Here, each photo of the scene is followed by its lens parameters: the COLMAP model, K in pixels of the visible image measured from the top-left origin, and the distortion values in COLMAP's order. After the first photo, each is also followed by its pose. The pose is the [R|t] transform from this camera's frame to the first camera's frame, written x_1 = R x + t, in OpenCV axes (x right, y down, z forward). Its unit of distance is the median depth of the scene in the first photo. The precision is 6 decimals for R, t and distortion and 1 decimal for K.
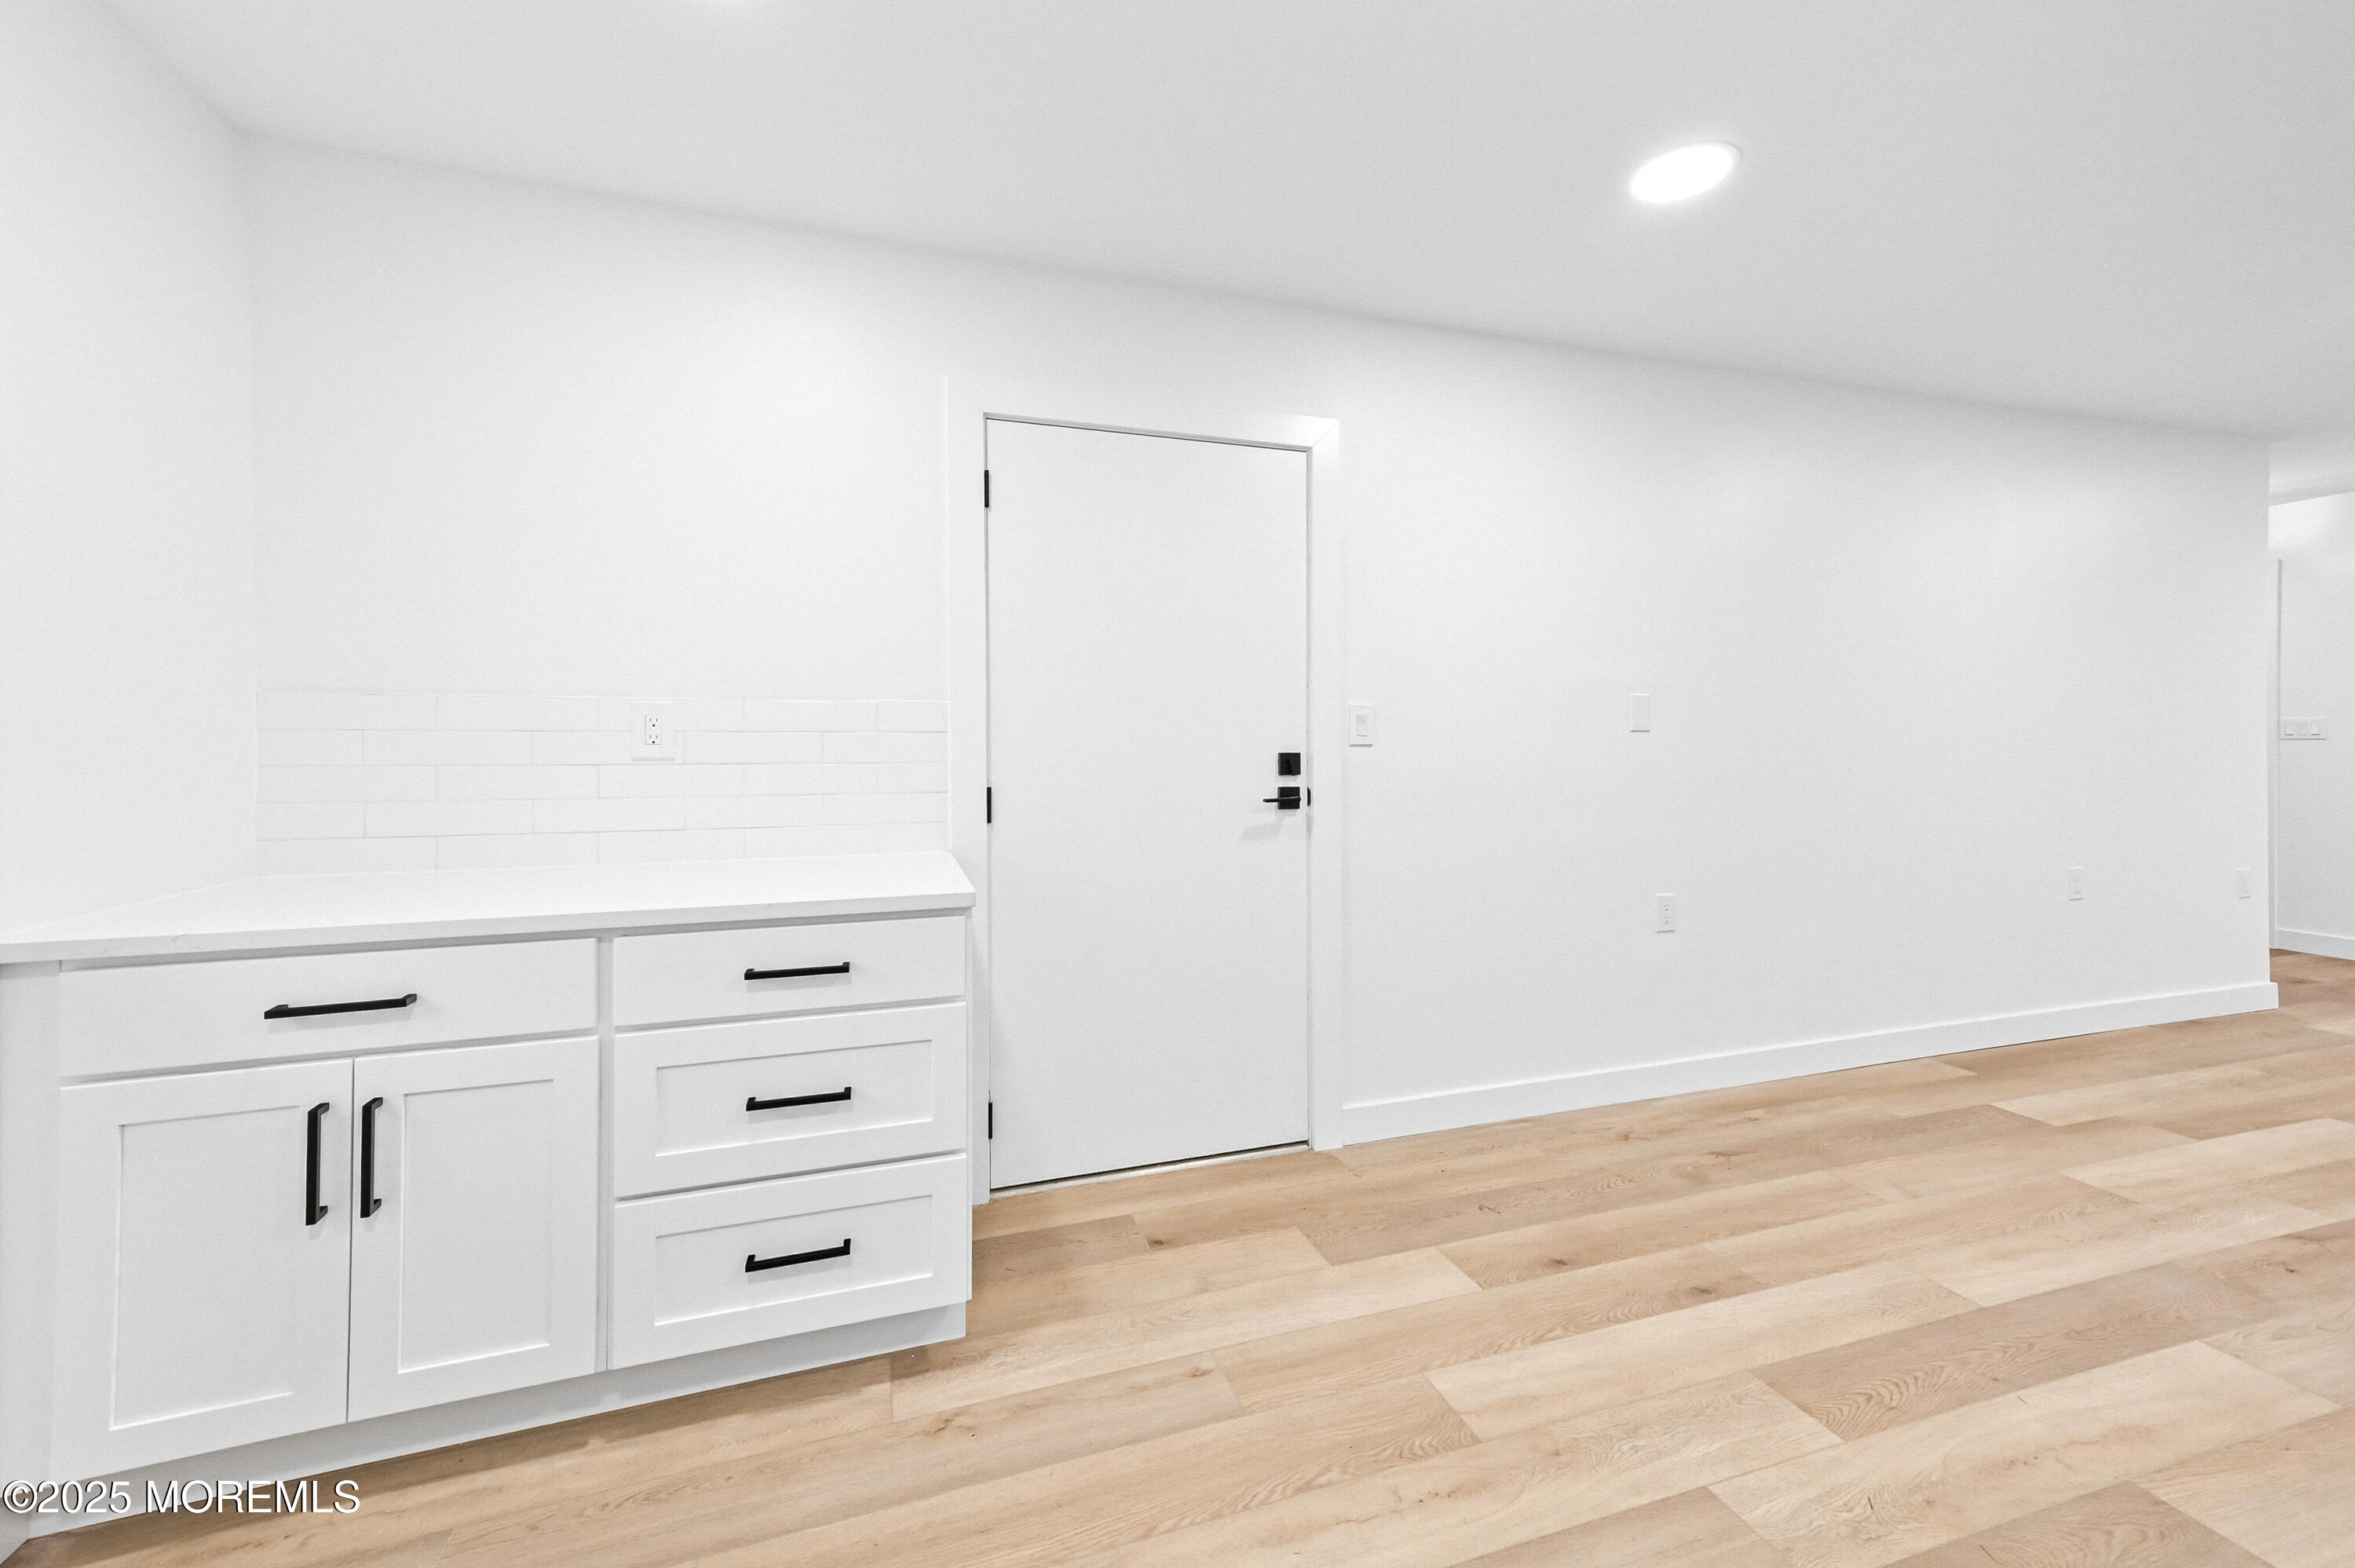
lens RADIAL K [[941.7, 0, 1167.8], [0, 941.7, 737.1], [0, 0, 1]] dist [0.018514, 0.005052]
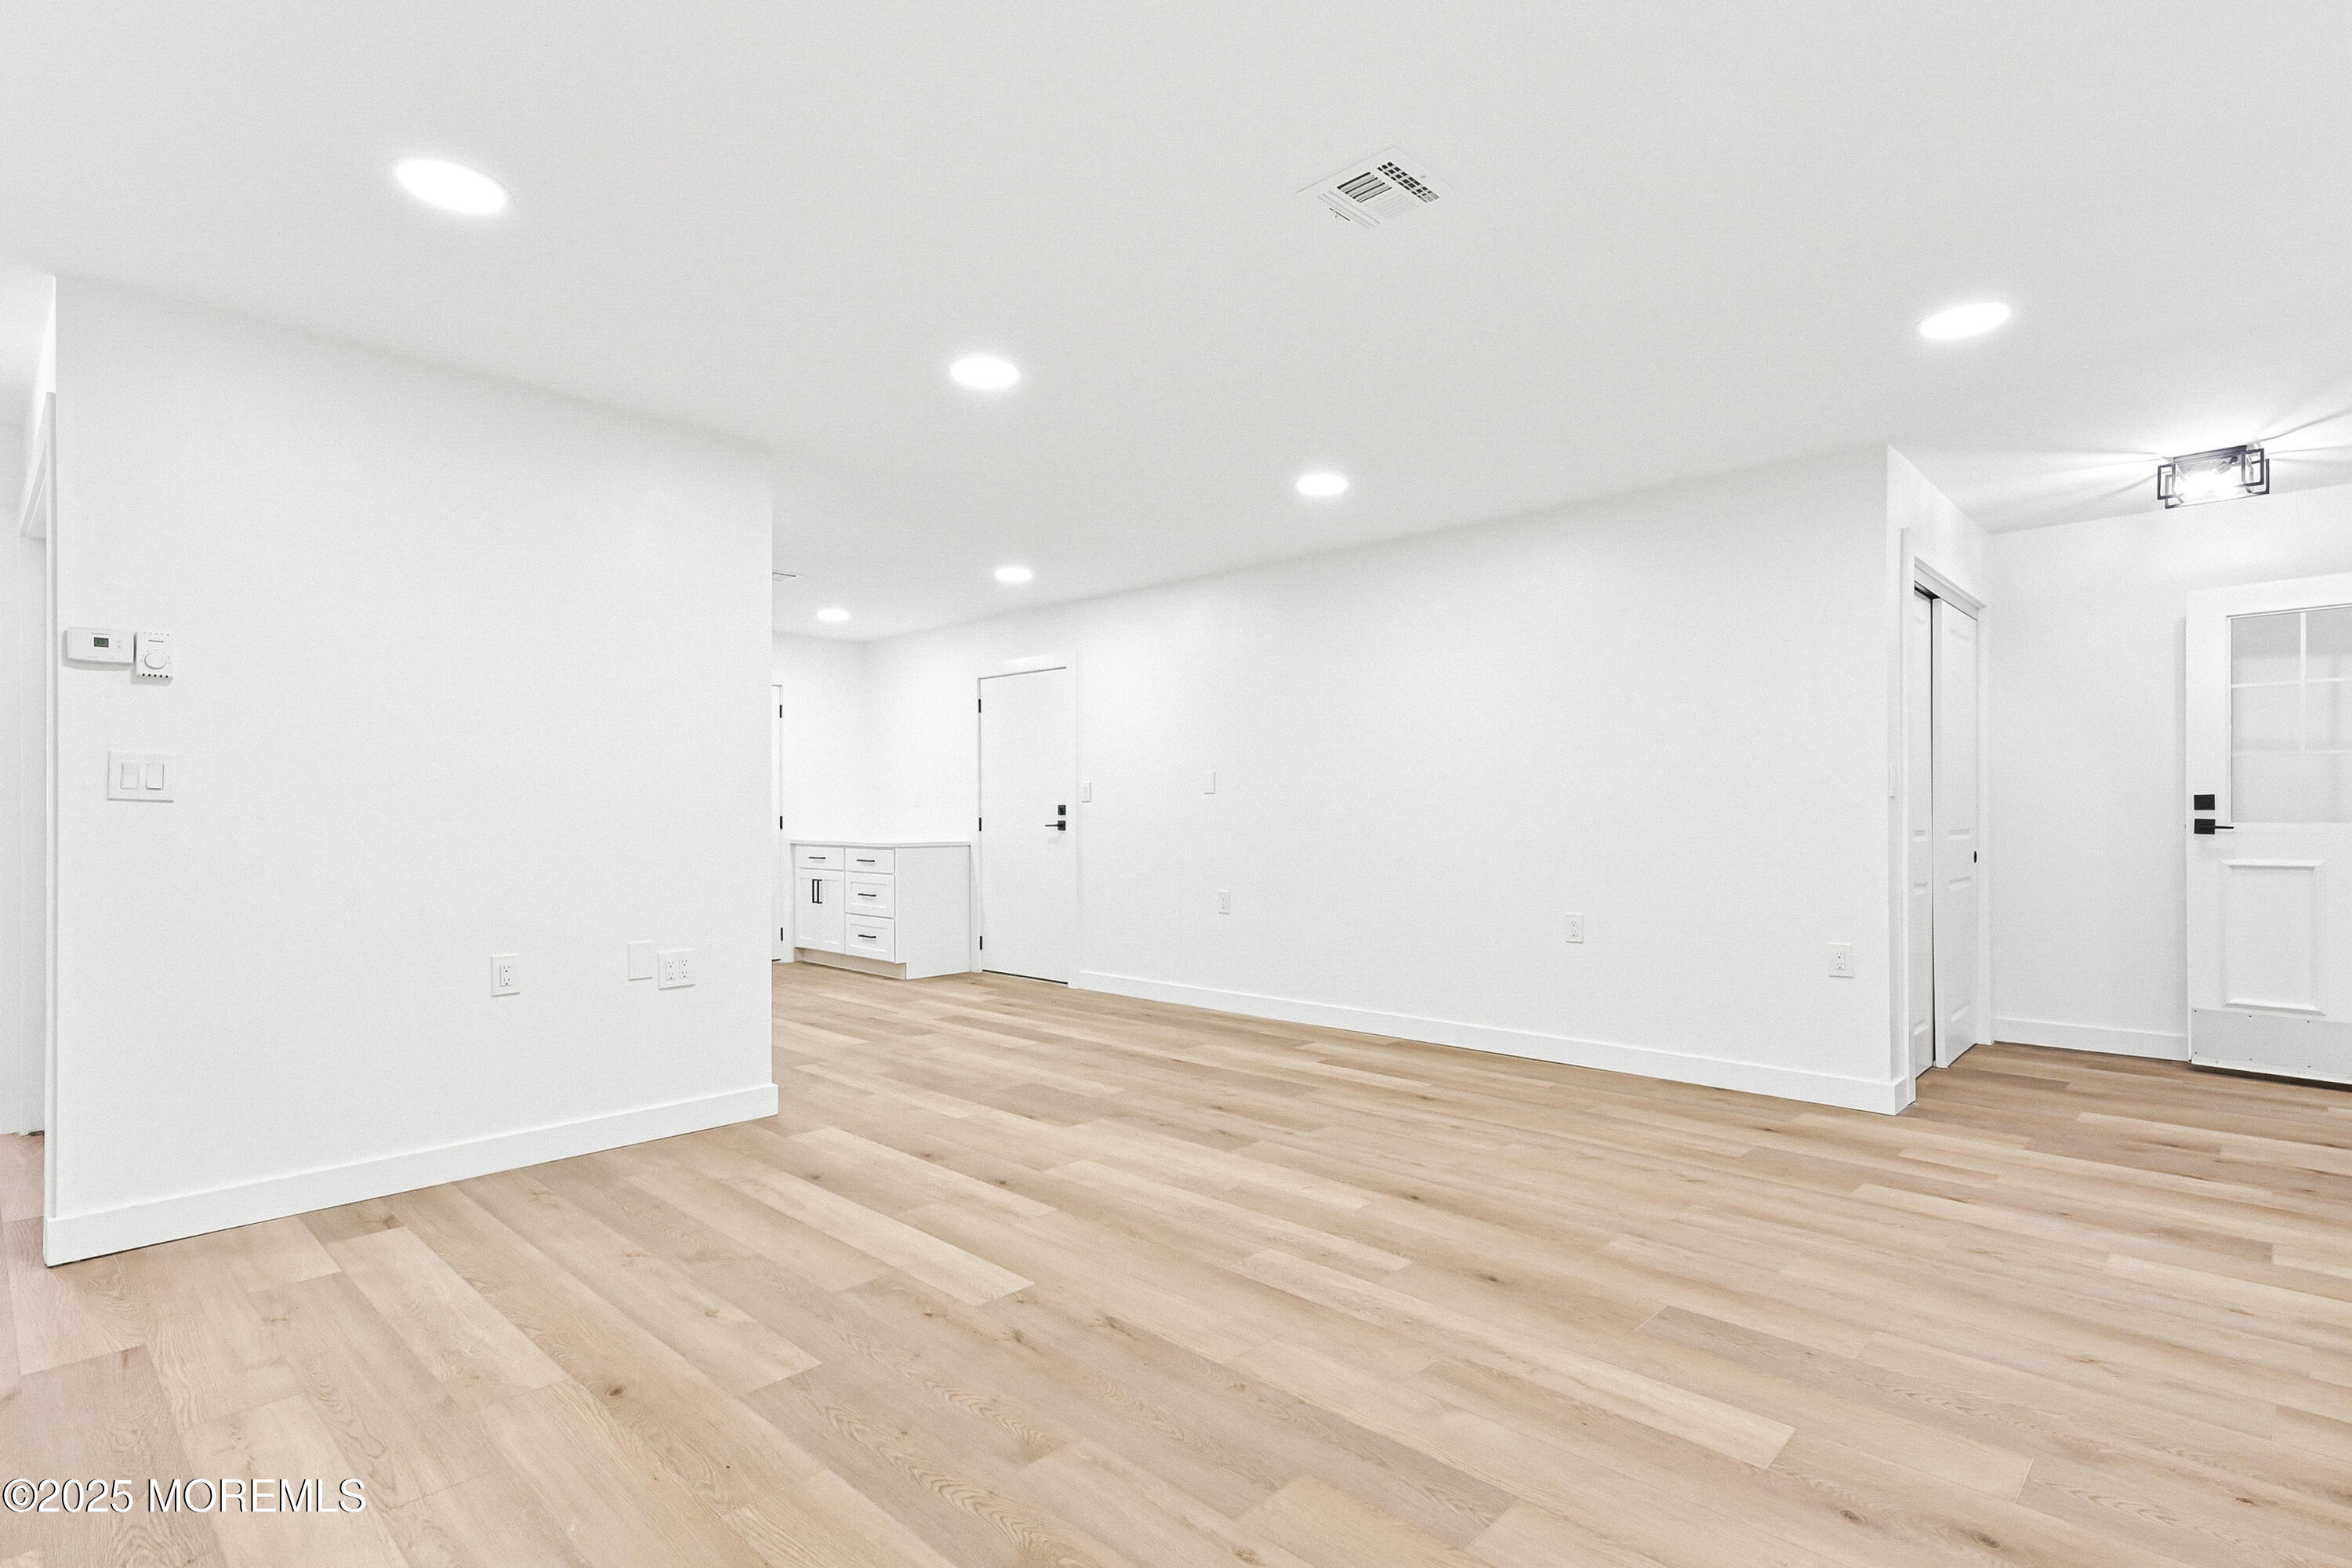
lens RADIAL K [[1162.4, 0, 1176.6], [0, 1162.4, 811.6], [0, 0, 1]] dist [0.015018, -0.000179]
pose [[0.466455, 0.003565, -0.884538, 3.416347], [-0.001183, 0.999993, 0.003407, 0.028376], [0.884544, -0.000543, 0.466456, -0.048725]]
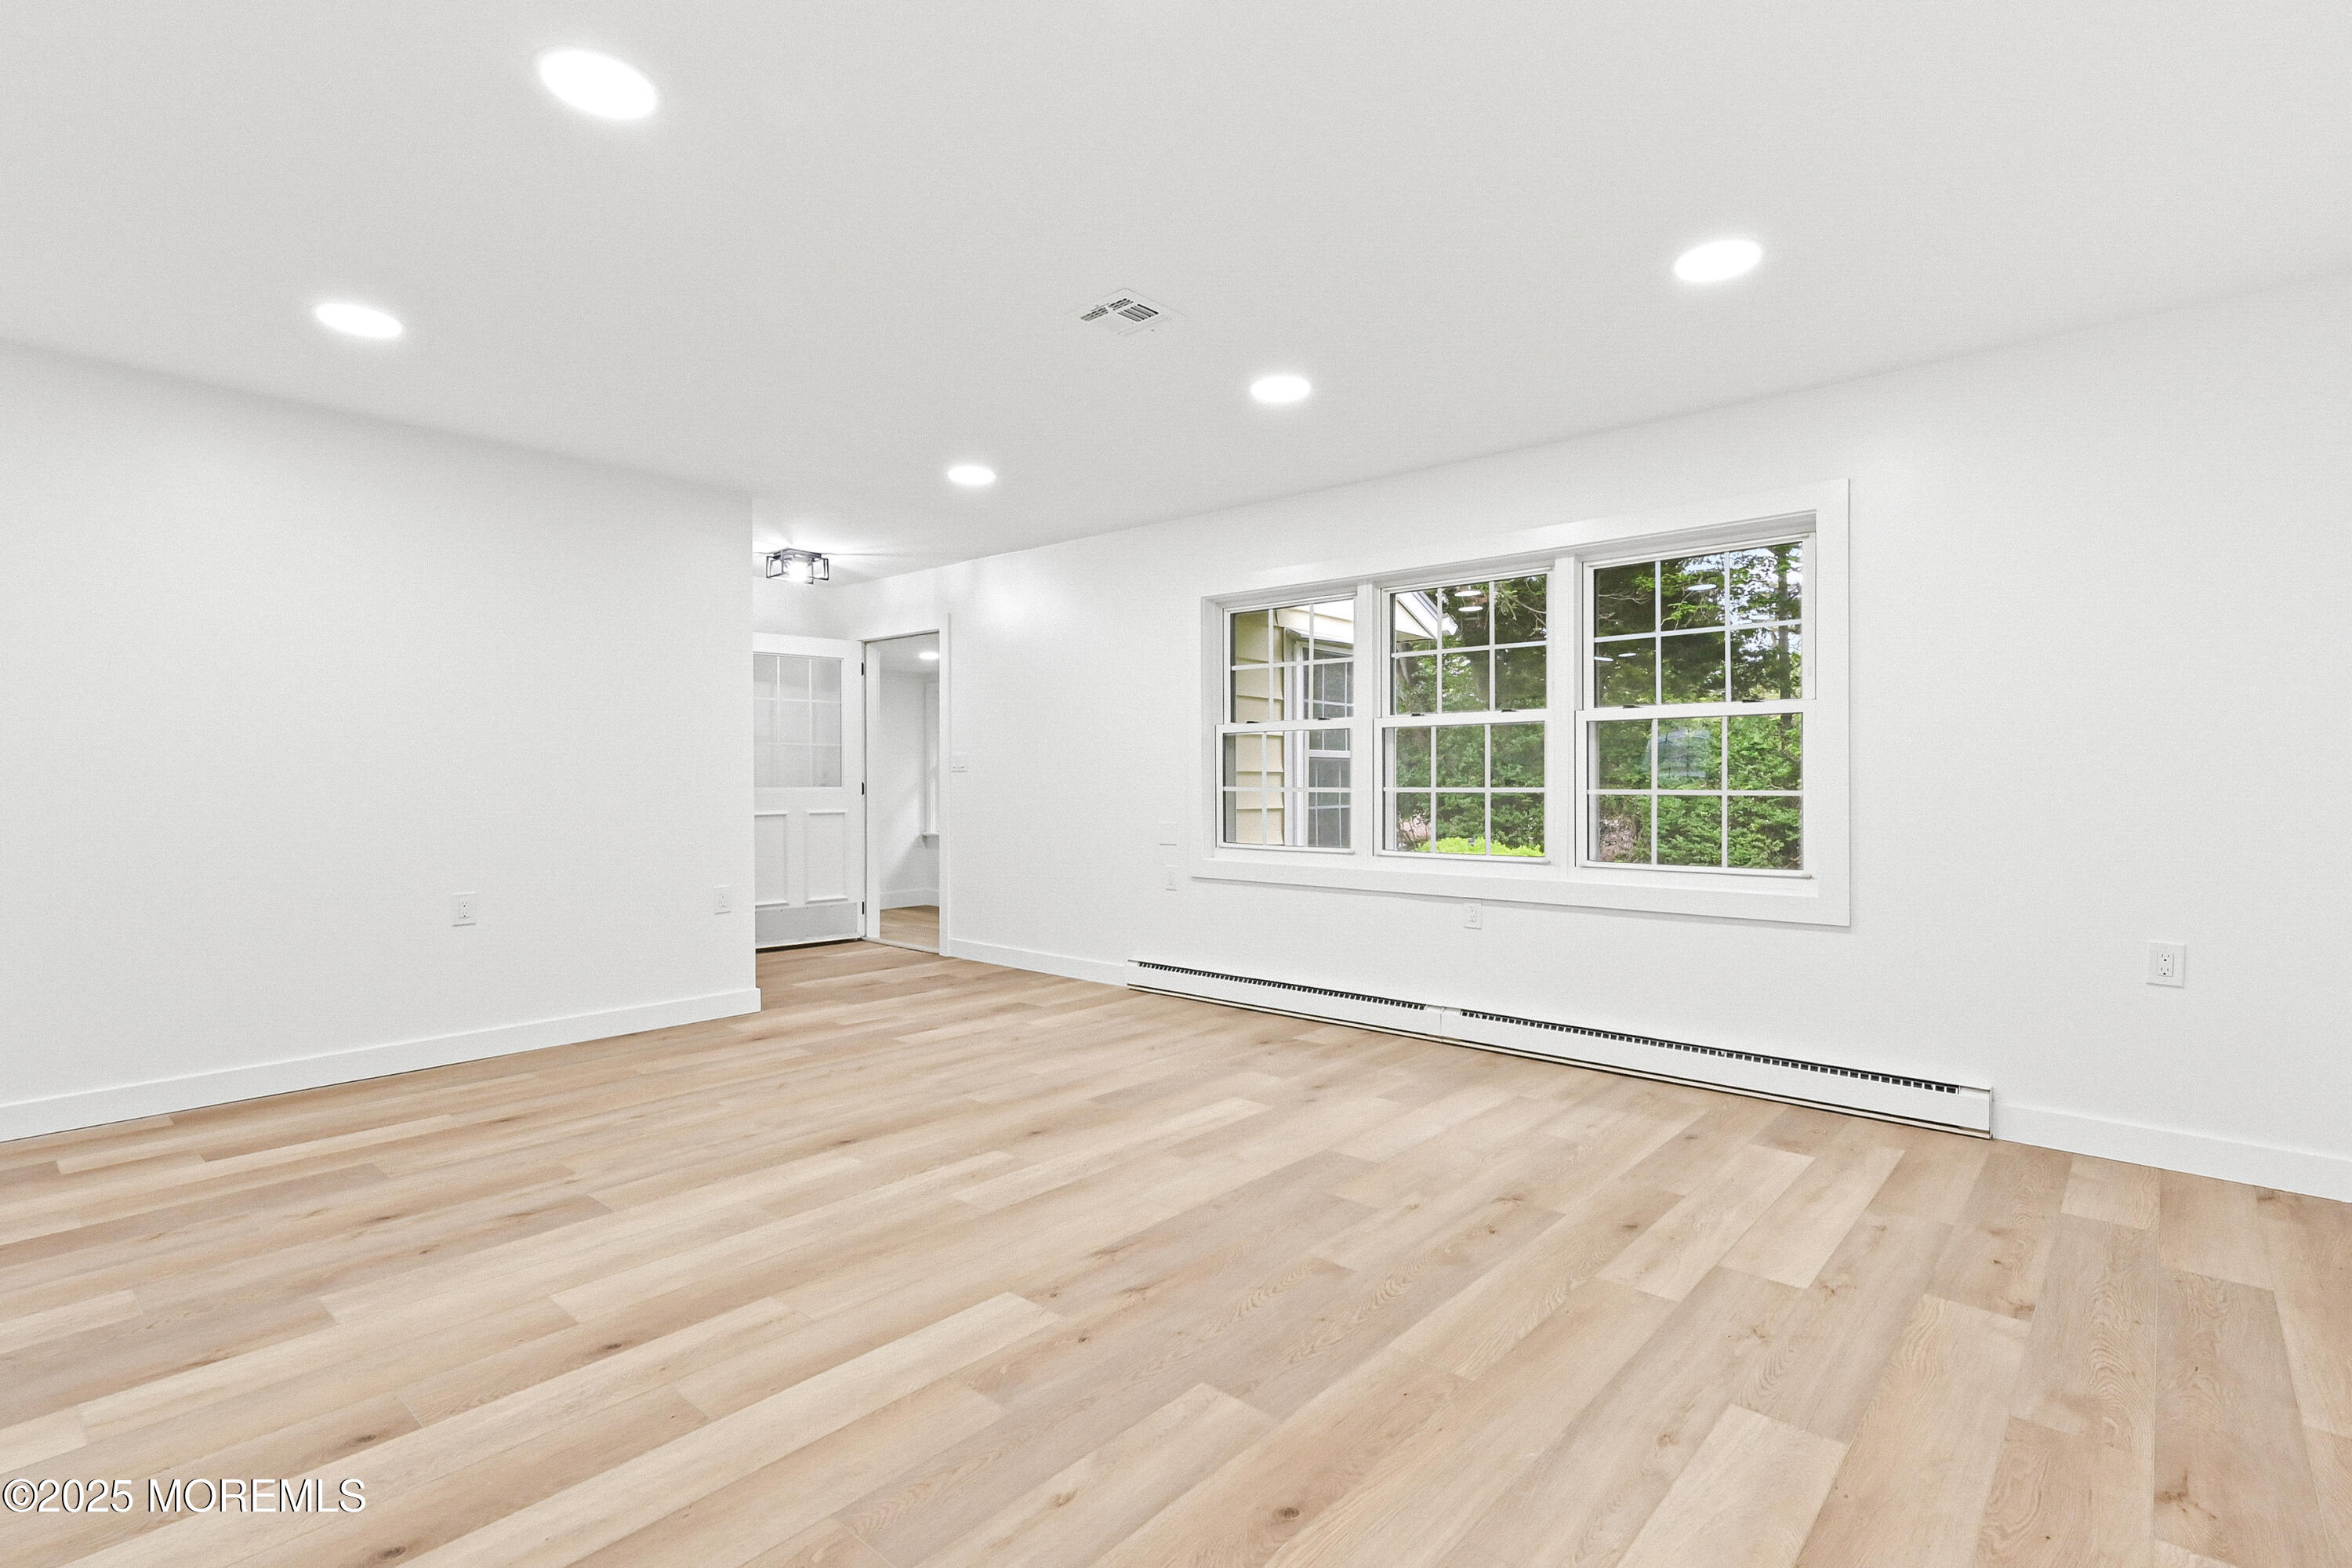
lens RADIAL K [[1105.1, 0, 1176.0], [0, 1105.1, 784.0], [0, 0, 1]] dist [0.023933, 0.000202]
pose [[0.864999, 0.002316, 0.501768, 1.785566], [-0.003319, 0.999994, 0.001106, 0.037862], [-0.501762, -0.002623, 0.865002, -0.645537]]
